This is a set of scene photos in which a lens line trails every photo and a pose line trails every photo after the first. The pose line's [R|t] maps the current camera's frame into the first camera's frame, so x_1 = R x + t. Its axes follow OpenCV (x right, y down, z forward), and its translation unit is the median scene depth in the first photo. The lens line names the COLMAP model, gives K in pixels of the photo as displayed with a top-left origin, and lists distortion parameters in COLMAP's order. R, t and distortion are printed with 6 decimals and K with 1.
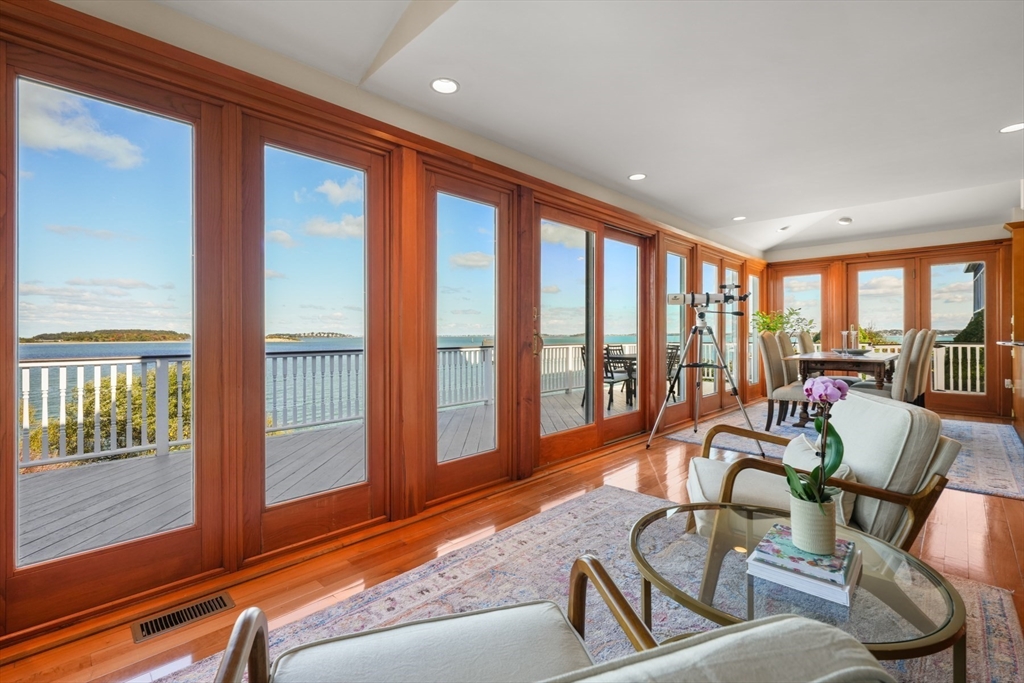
lens RADIAL K [[454.7, 0, 515.3], [0, 454.7, 335.3], [0, 0, 1]] dist [-0.000527, 0.000364]
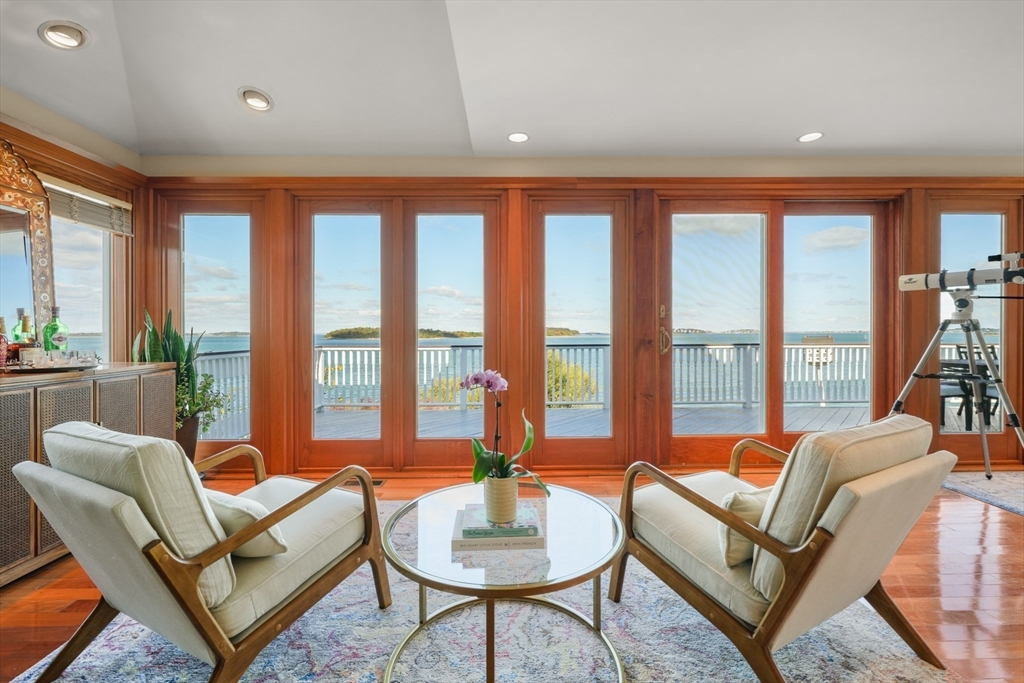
lens RADIAL K [[442.4, 0, 513.1], [0, 442.4, 334.3], [0, 0, 1]] dist [0.004129, -0.001217]
pose [[0.709932, 0.004009, -0.704259, 0.775458], [0.000738, 0.999979, 0.006436, -0.004857], [0.704270, -0.005089, 0.709914, 0.116531]]
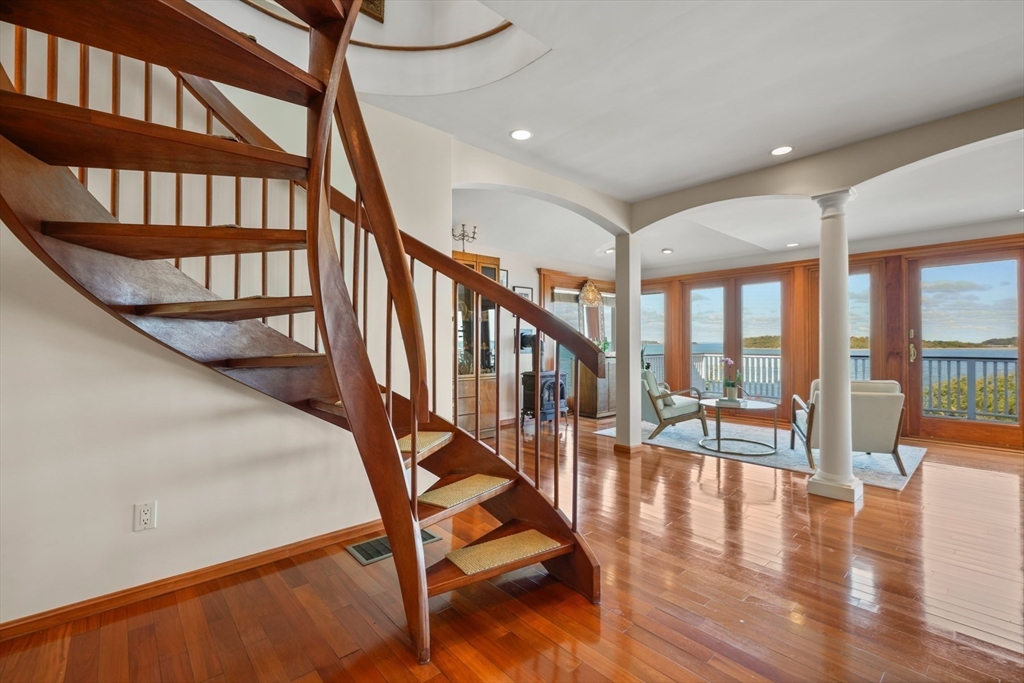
lens RADIAL K [[442.4, 0, 515.1], [0, 442.4, 338.6], [0, 0, 1]] dist [0.004129, -0.001217]
pose [[-0.057996, -0.005242, -0.998303, 2.516009], [0.002323, 0.999983, -0.005386, -0.038183], [0.998314, -0.002631, -0.057982, -0.382487]]
